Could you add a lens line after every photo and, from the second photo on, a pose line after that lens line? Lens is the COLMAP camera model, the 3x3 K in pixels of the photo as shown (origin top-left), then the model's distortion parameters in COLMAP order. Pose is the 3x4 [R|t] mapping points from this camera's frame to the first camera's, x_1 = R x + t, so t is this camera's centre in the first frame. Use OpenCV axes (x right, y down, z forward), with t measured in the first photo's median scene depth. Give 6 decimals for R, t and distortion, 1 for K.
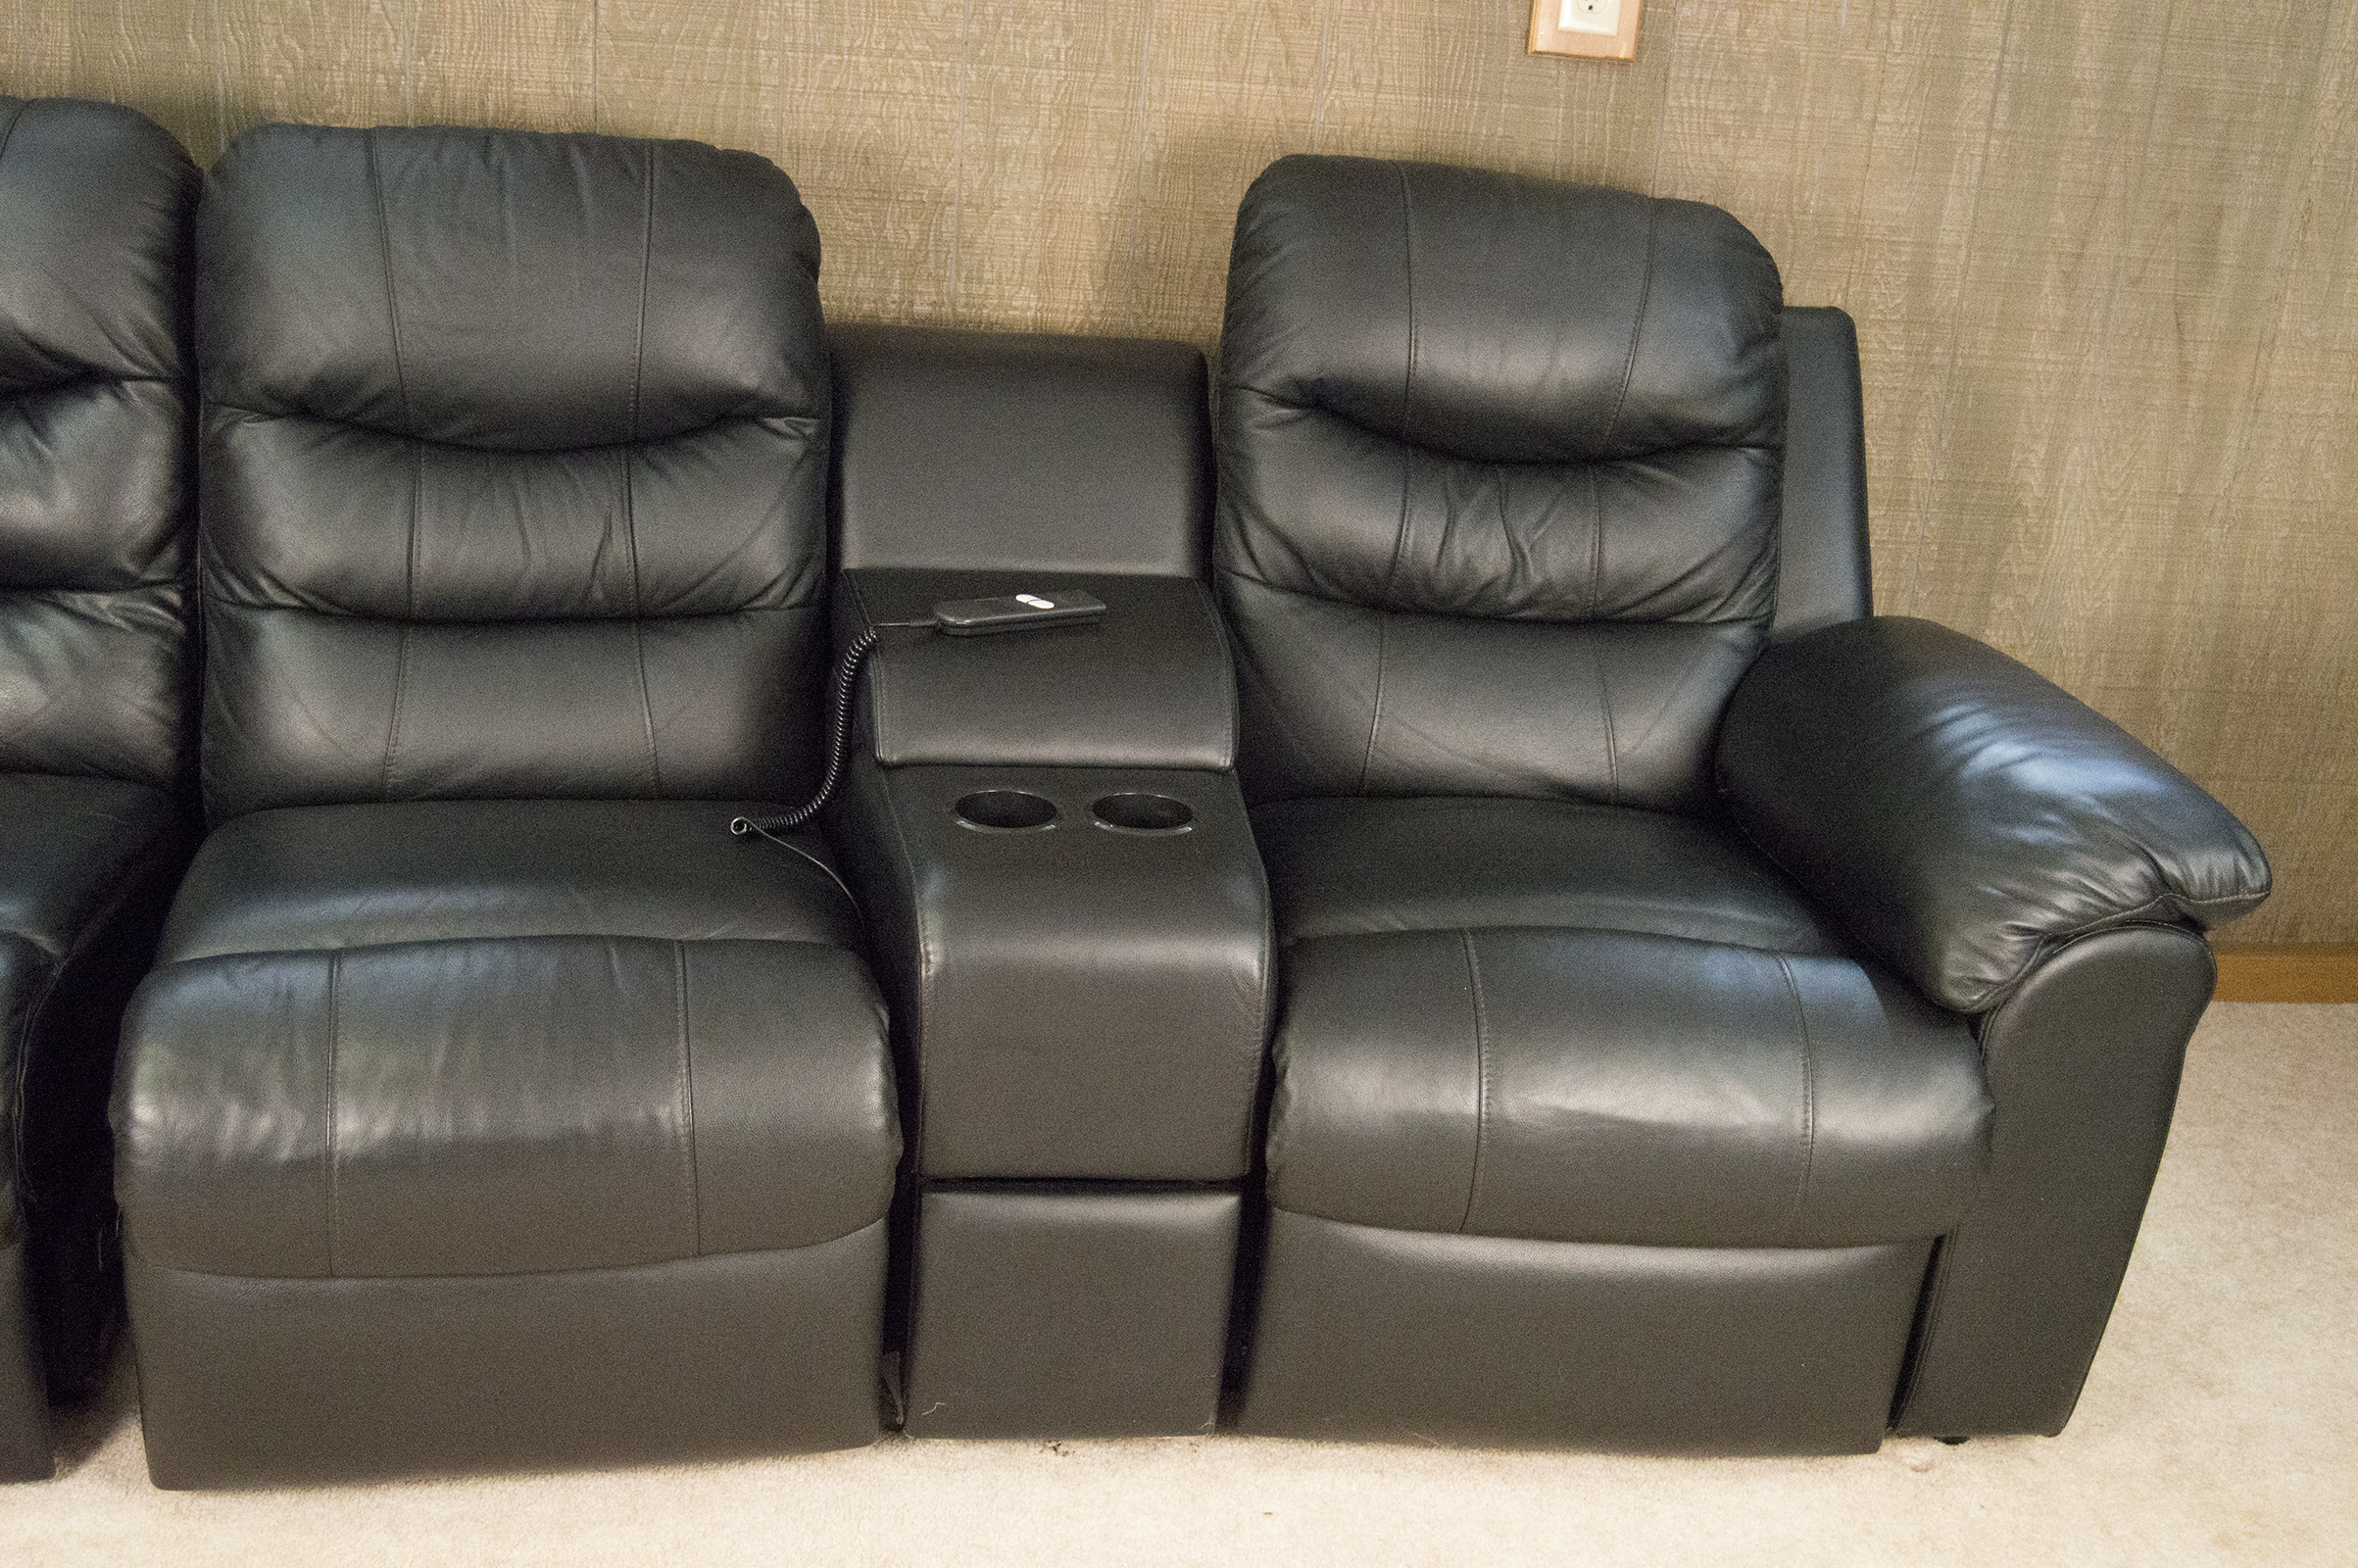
lens RADIAL K [[2533.4, 0, 1166.2], [0, 2533.4, 780.9], [0, 0, 1]] dist [-0.058096, 0.000000]
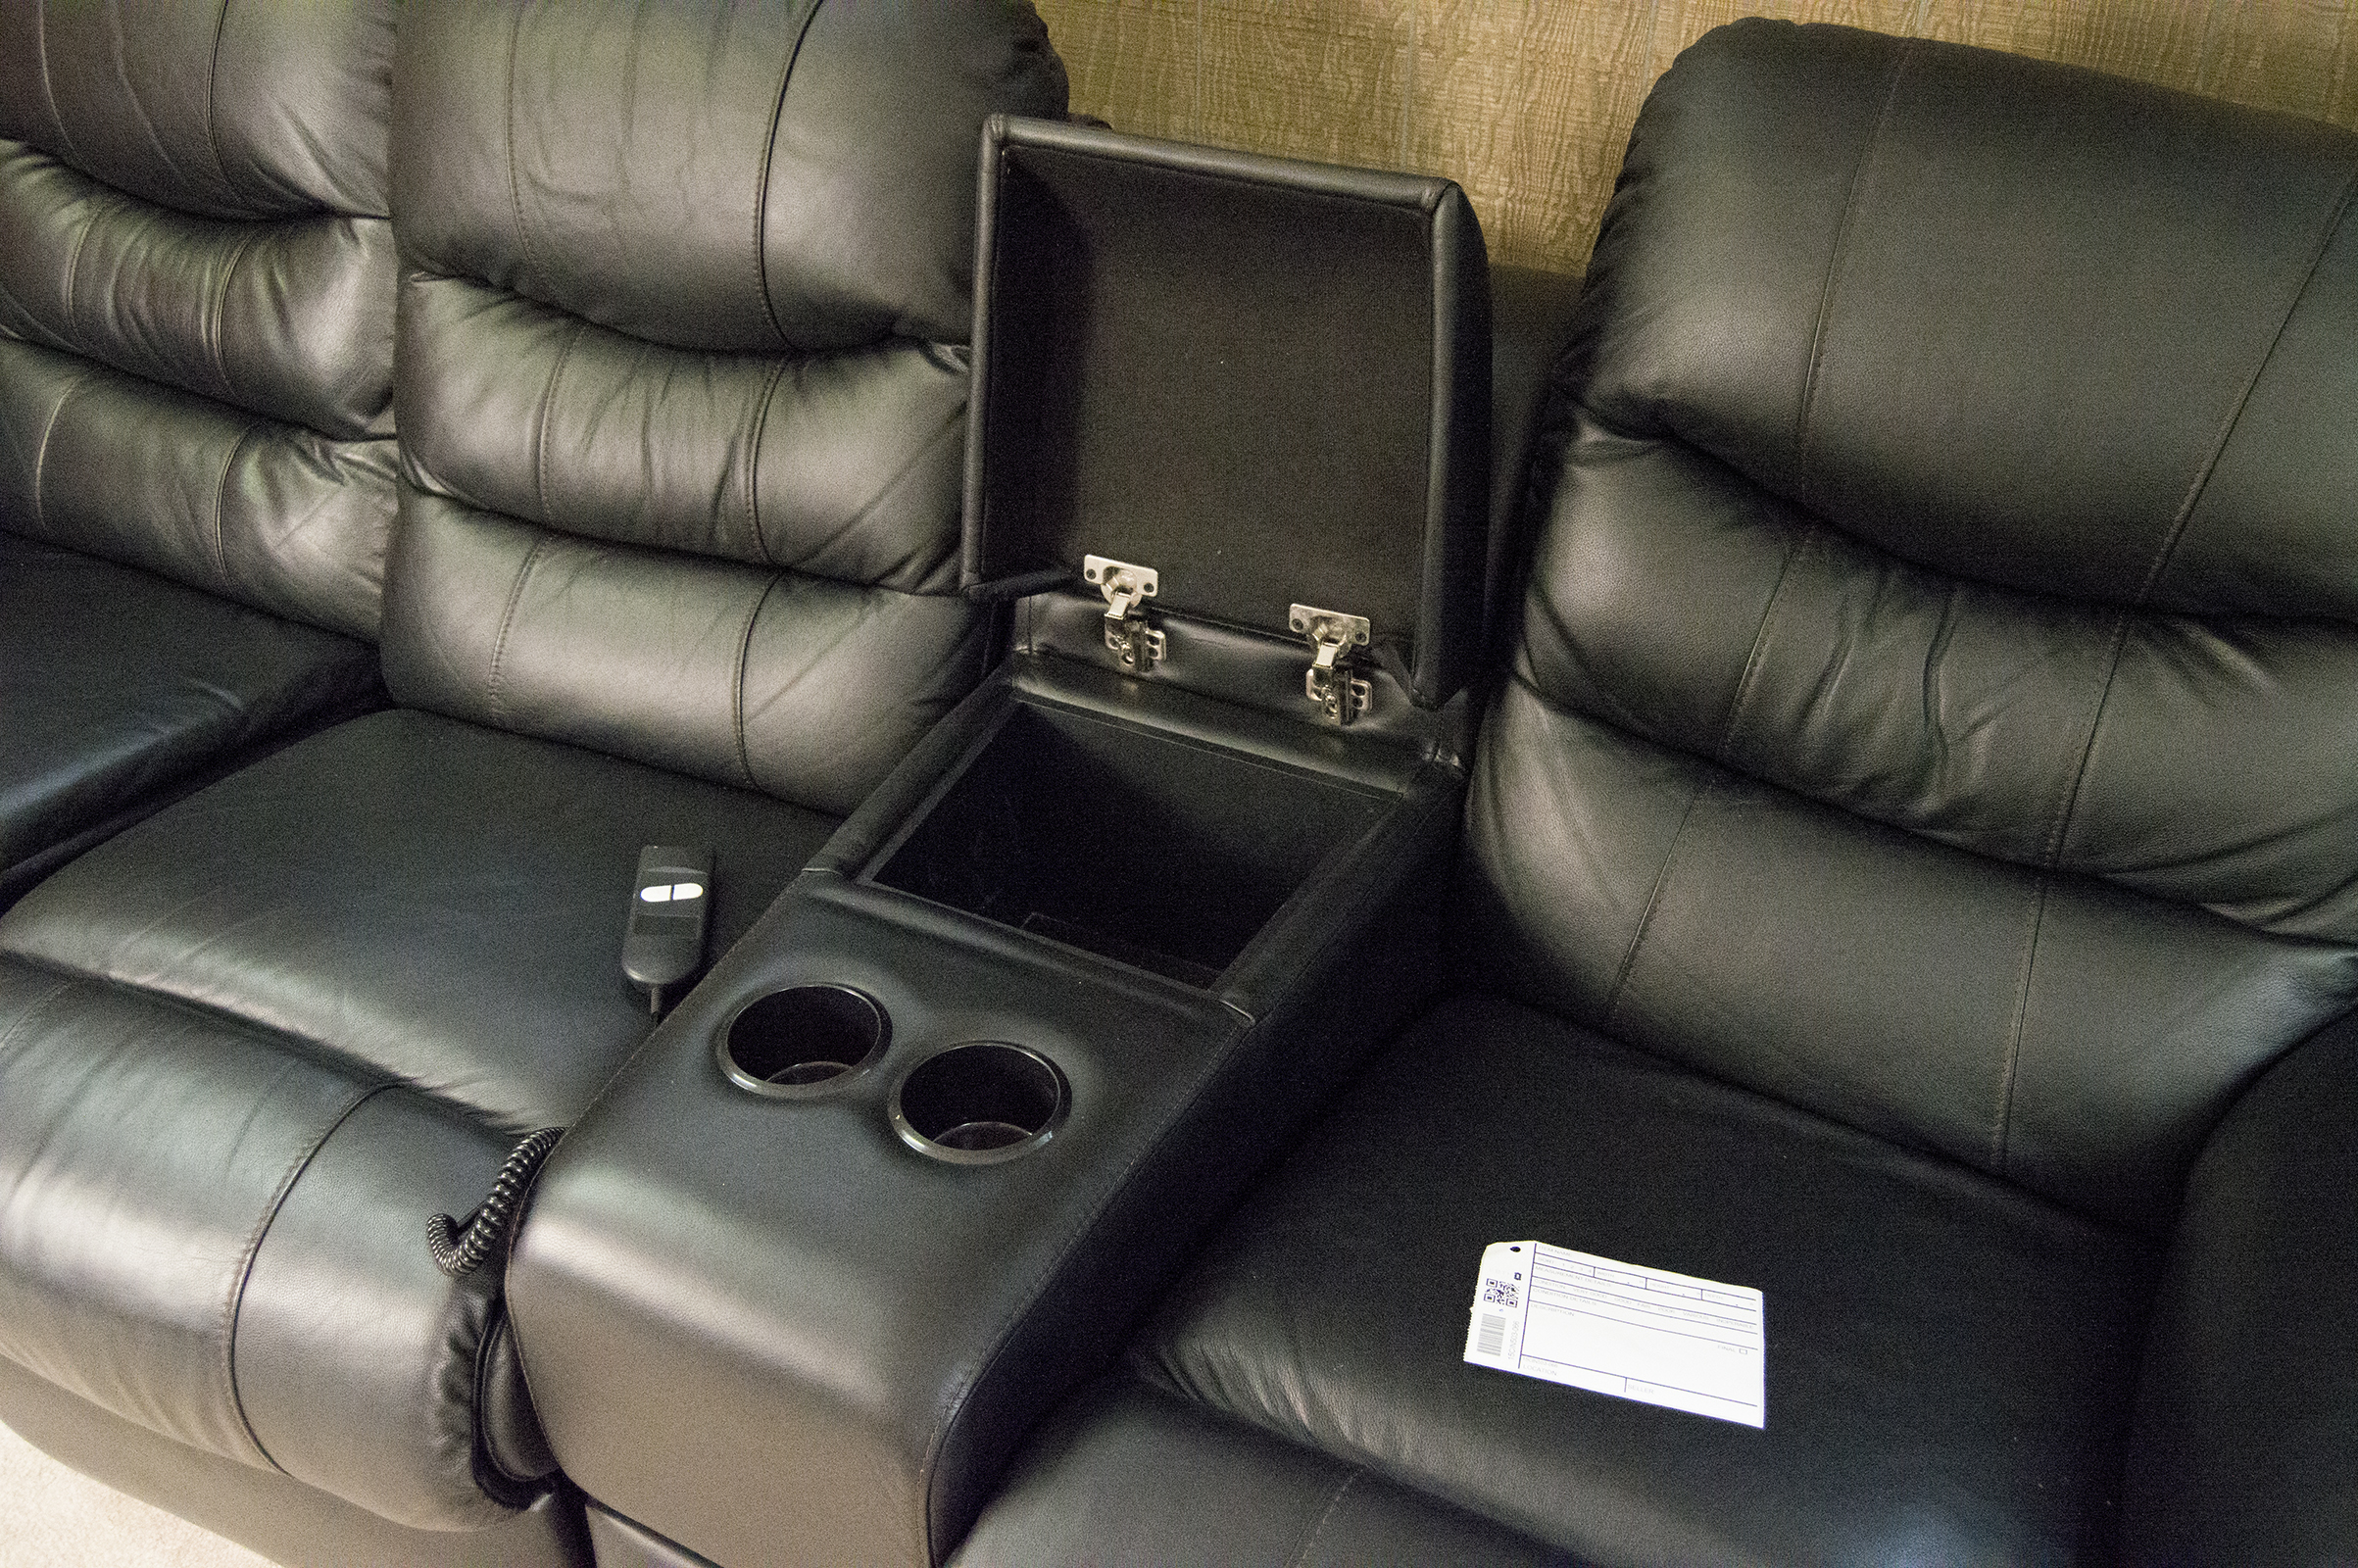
lens RADIAL K [[1902.9, 0, 1189.8], [0, 1902.9, 772.2], [0, 0, 1]] dist [-0.072115, 0.004611]
pose [[0.826088, 0.255977, -0.502051, 0.214991], [-0.152277, 0.959137, 0.238468, -0.159988], [0.542578, -0.120544, 0.831311, 0.527586]]
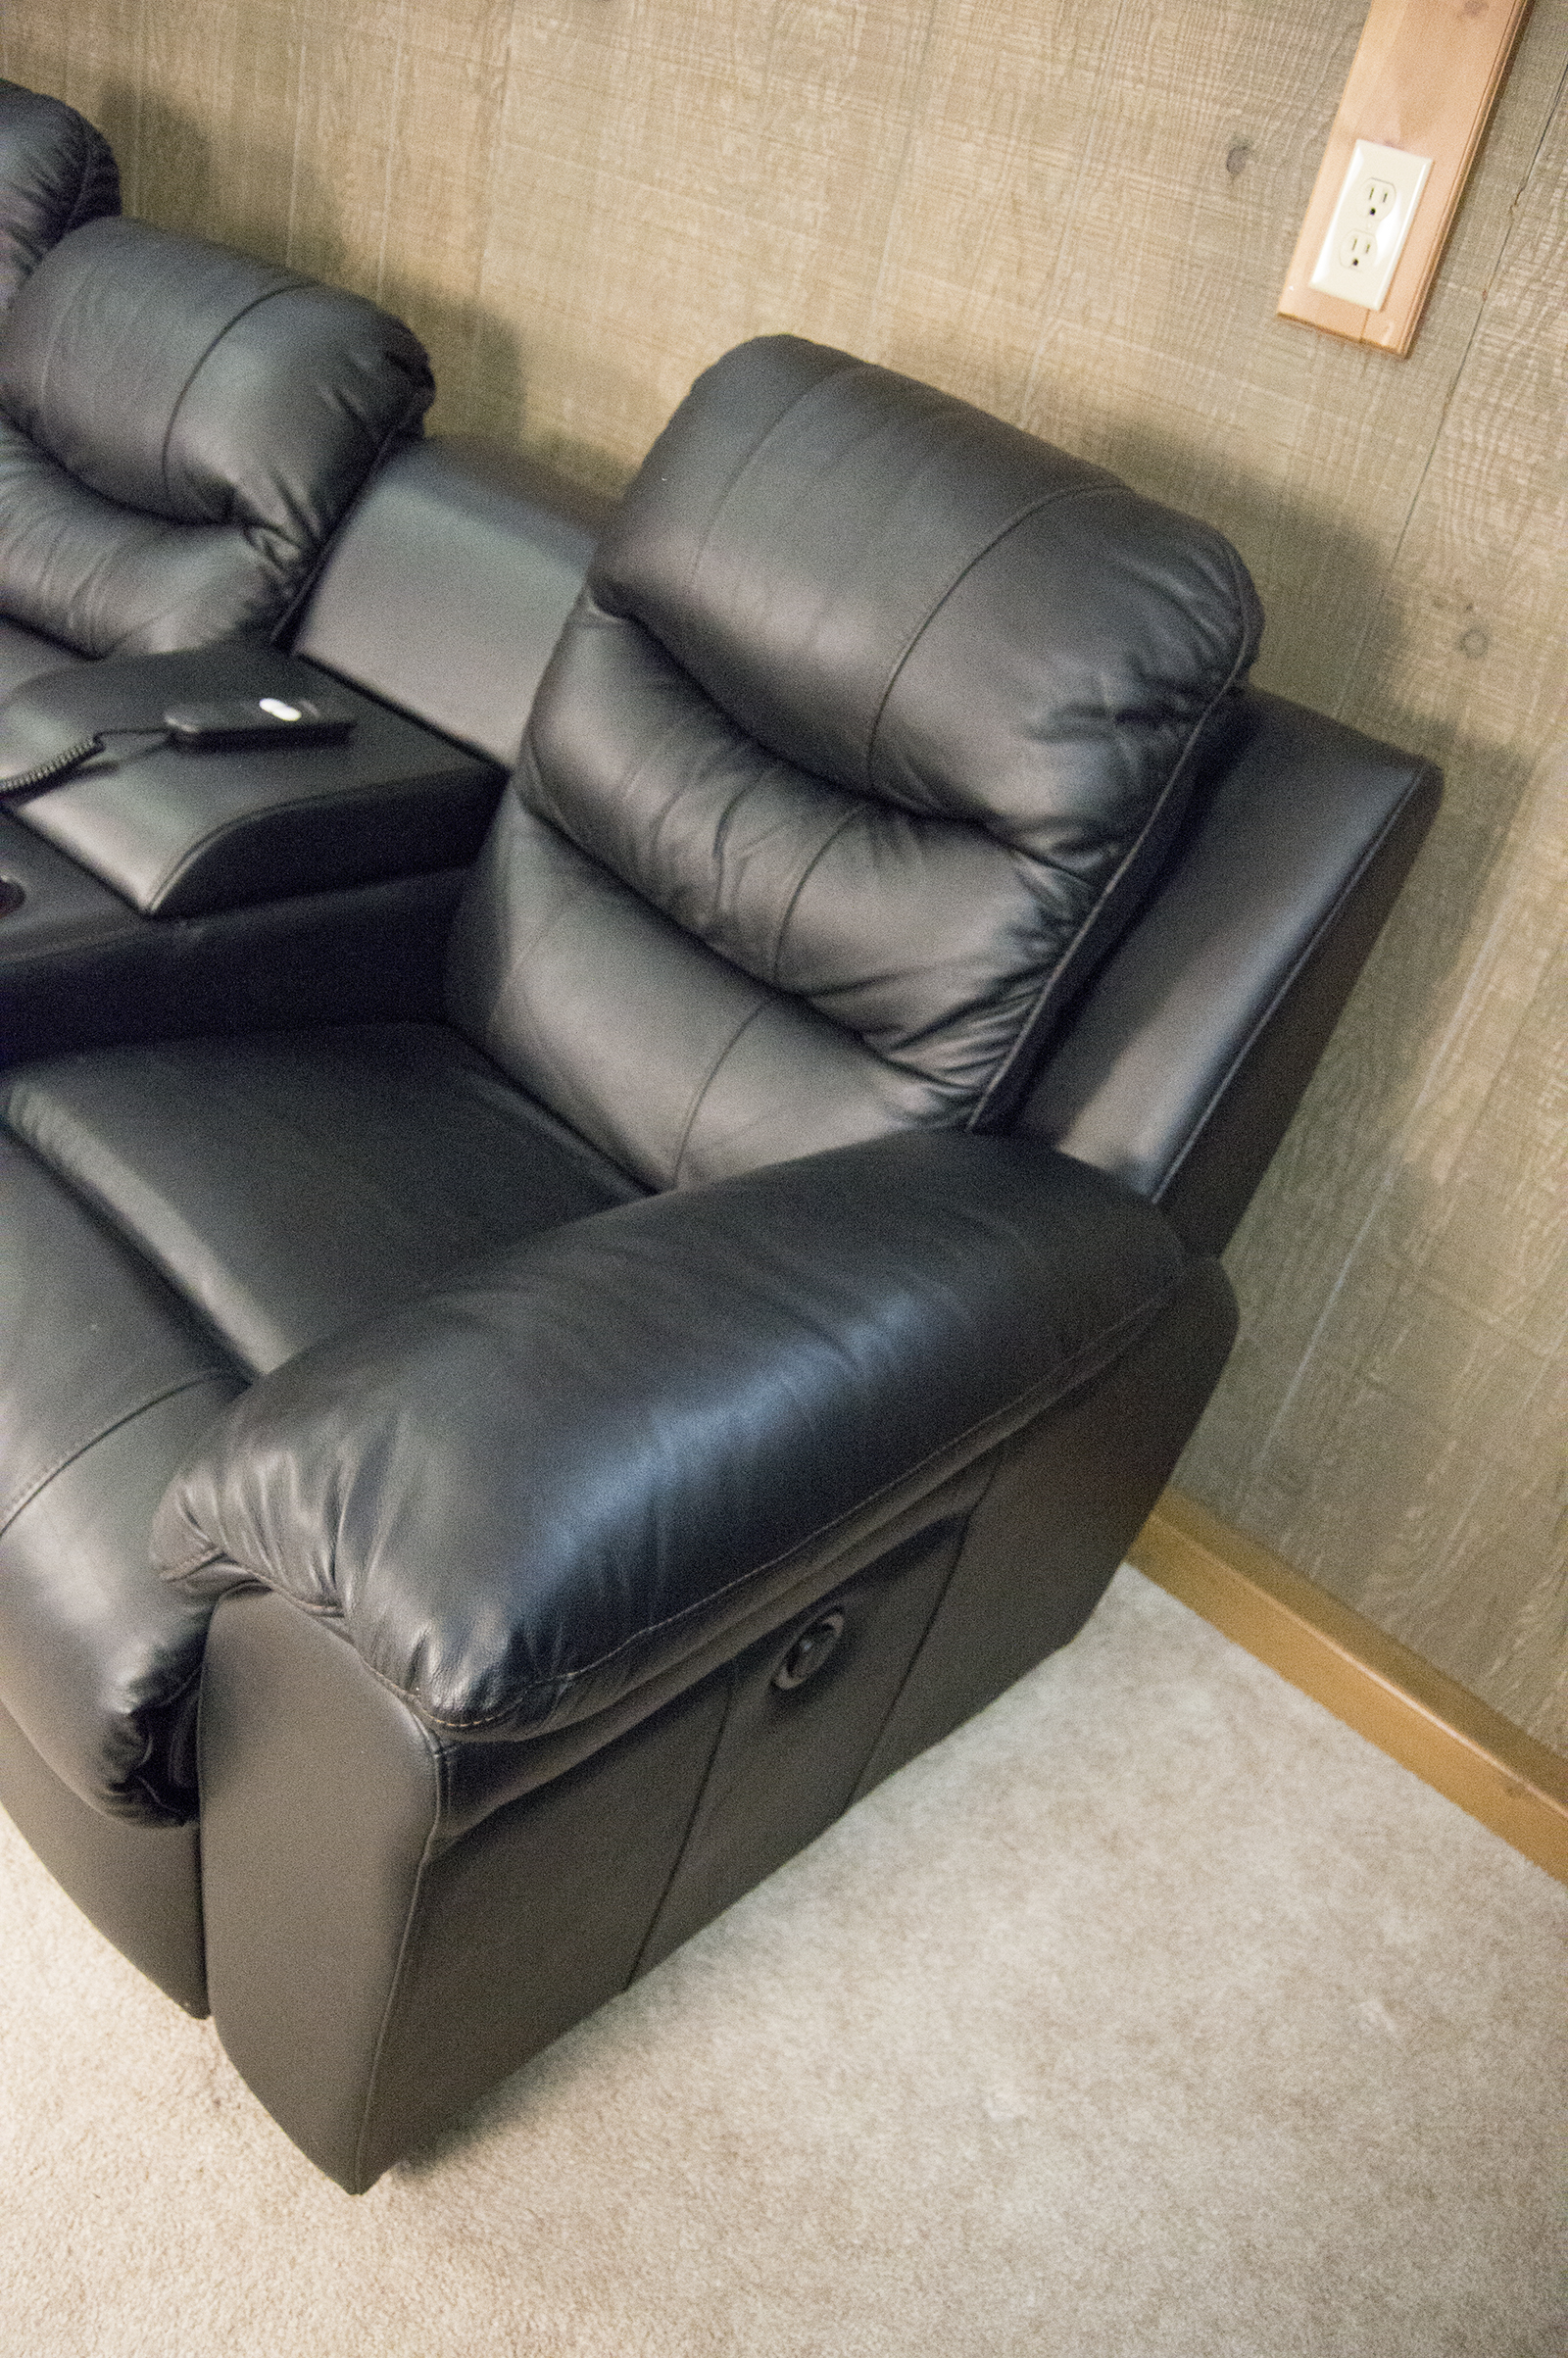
lens RADIAL K [[1846.2, 0, 762.7], [0, 1846.2, 1184.0], [0, 0, 1]] dist [-0.095553, 0.035570]
pose [[0.638629, 0.463836, -0.614011, 0.536186], [-0.403848, 0.881226, 0.245656, -0.147052], [0.655027, 0.091084, 0.750096, 0.583626]]
